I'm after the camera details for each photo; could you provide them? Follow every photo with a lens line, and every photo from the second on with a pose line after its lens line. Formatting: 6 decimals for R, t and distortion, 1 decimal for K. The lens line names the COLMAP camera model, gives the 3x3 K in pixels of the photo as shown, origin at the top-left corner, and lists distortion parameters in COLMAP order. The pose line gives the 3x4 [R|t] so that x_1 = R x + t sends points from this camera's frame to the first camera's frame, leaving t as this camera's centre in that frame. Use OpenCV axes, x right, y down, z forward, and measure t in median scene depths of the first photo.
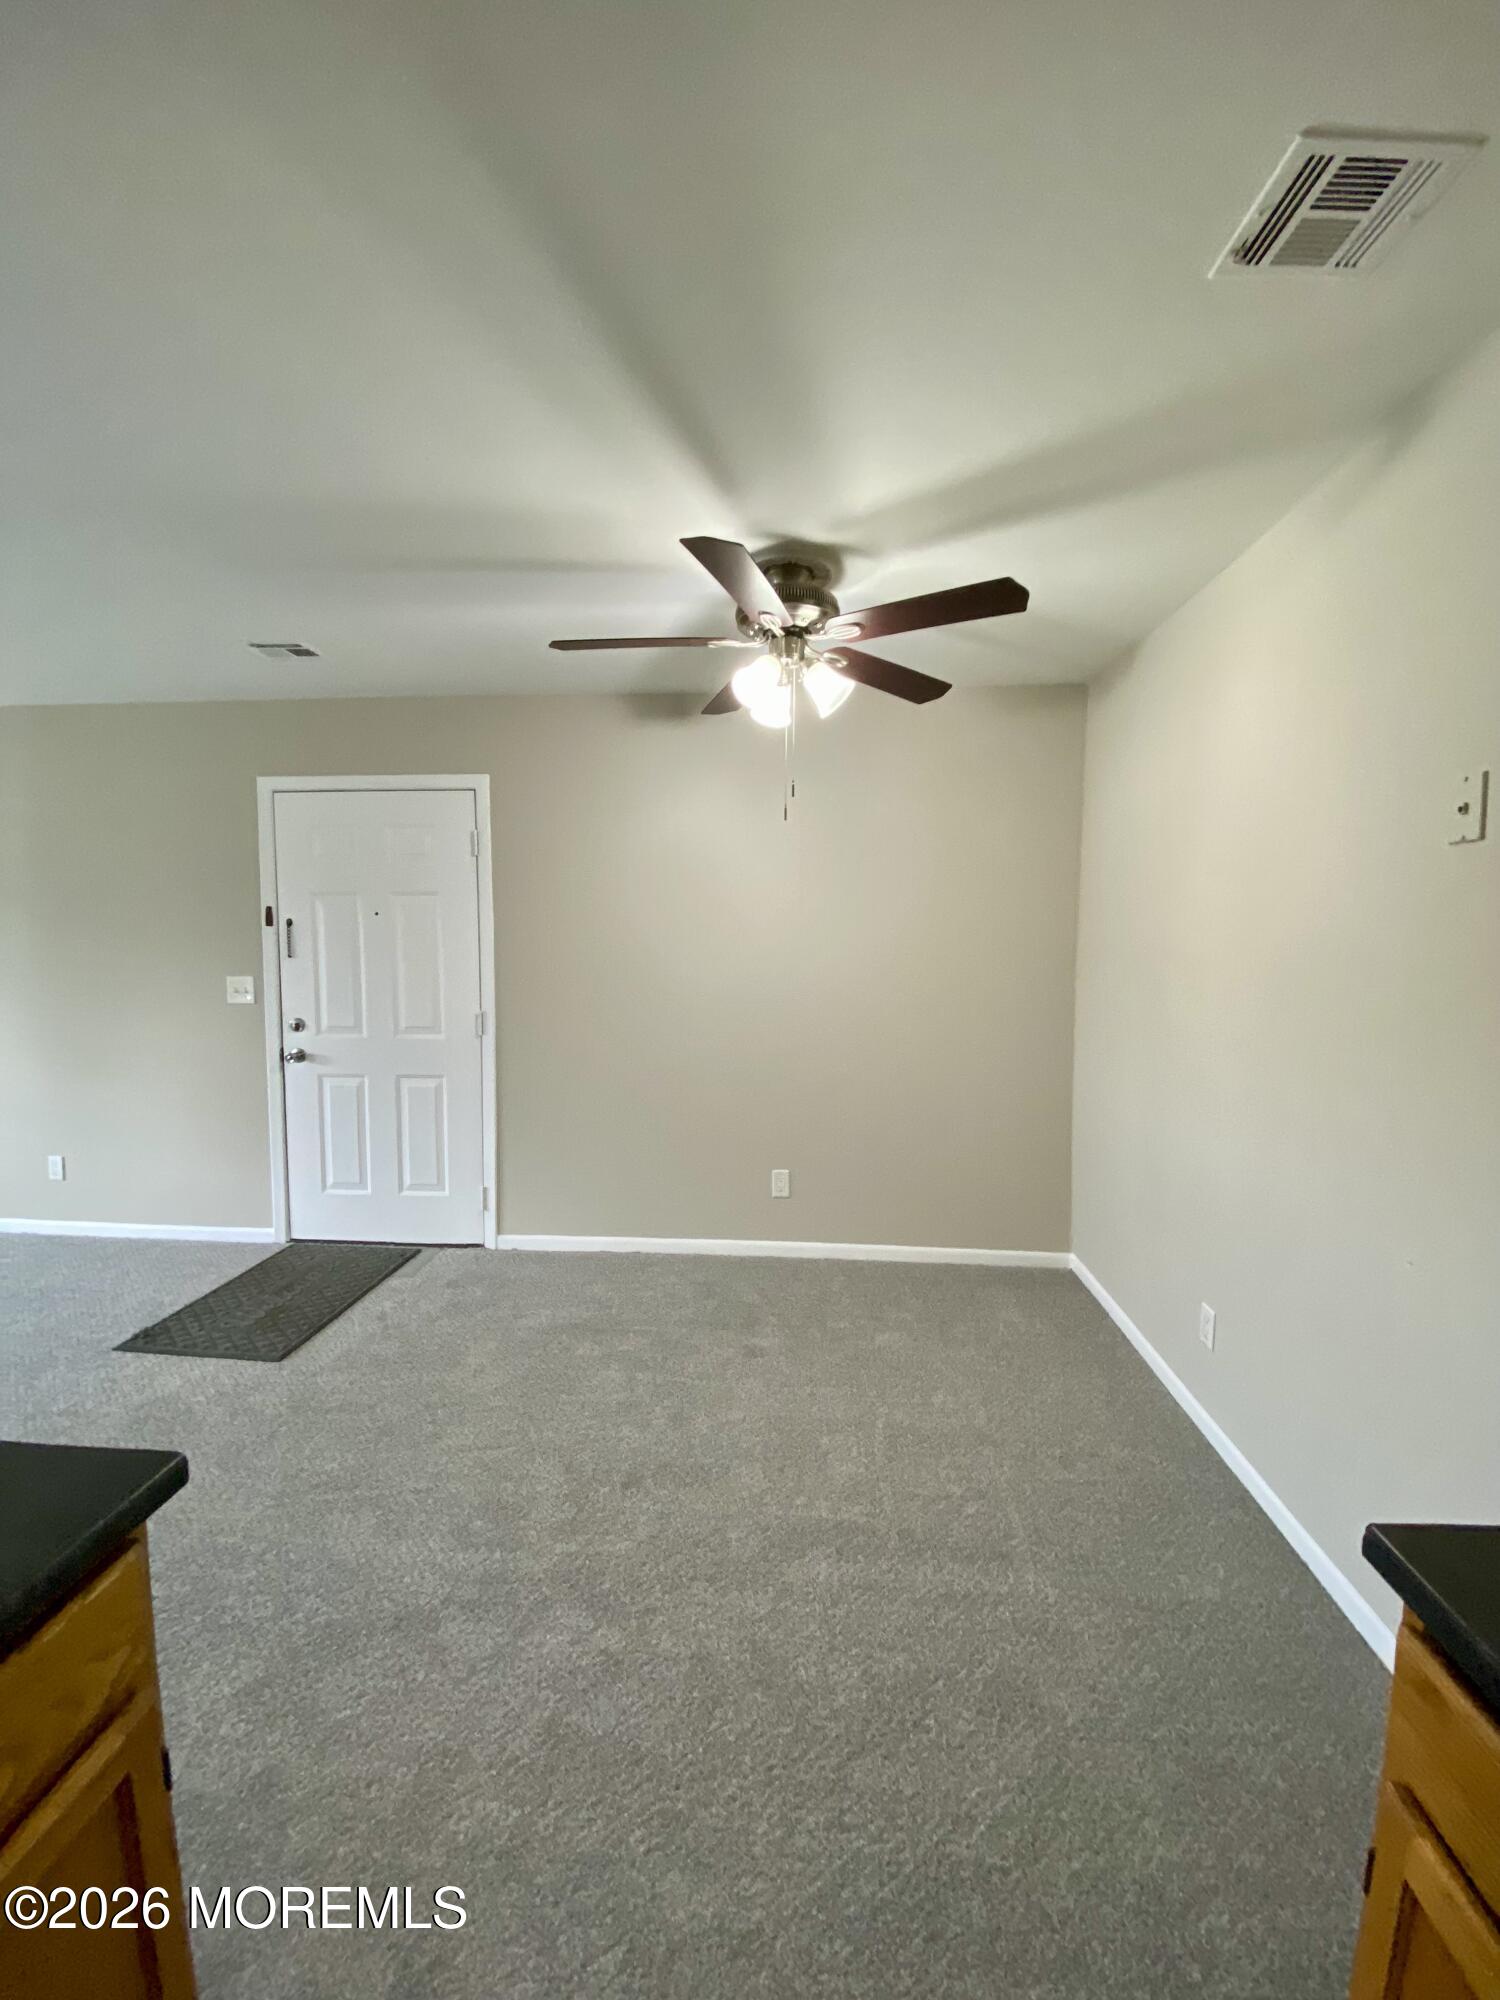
lens RADIAL K [[823.0, 0, 744.4], [0, 823.0, 1006.0], [0, 0, 1]] dist [-0.000037, -0.000064]
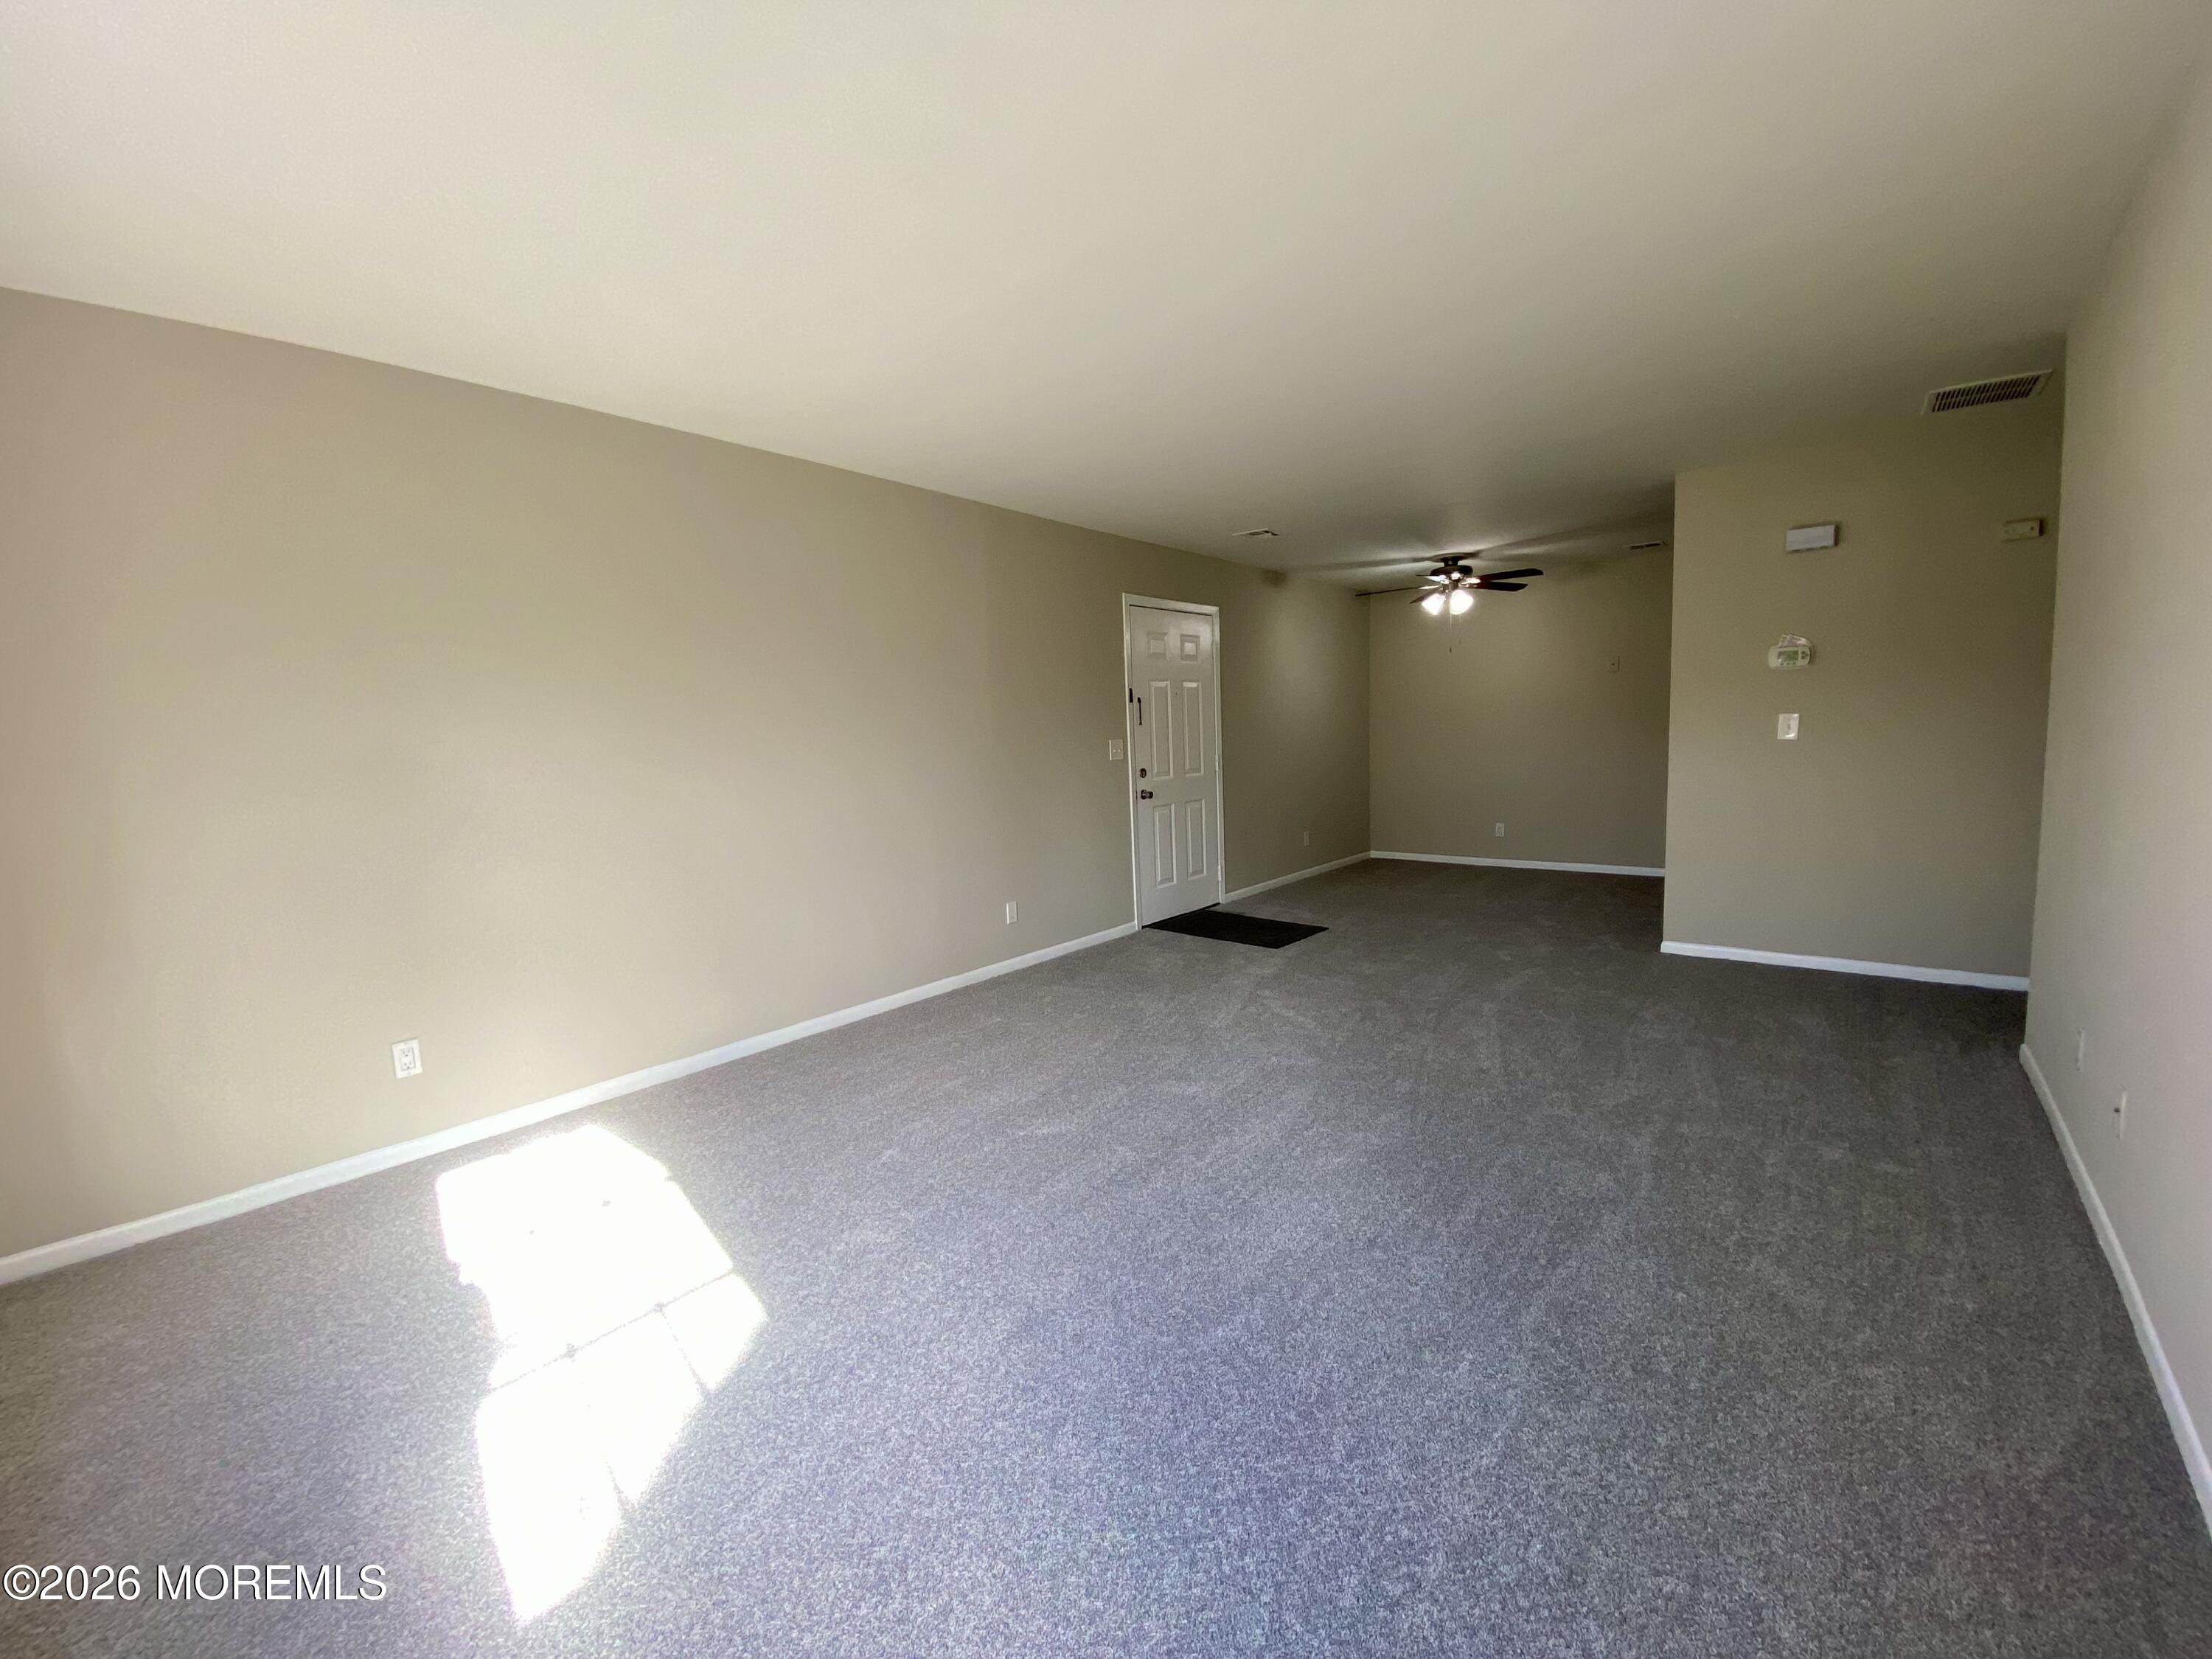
lens RADIAL K [[910.3, 0, 1109.2], [0, 910.3, 825.0], [0, 0, 1]] dist [-0.000037, -0.000064]
pose [[0.580797, -0.111883, 0.806323, -1.851190], [0.083396, 0.993476, 0.077781, -0.014267], [-0.809765, 0.022069, 0.586339, 0.135851]]
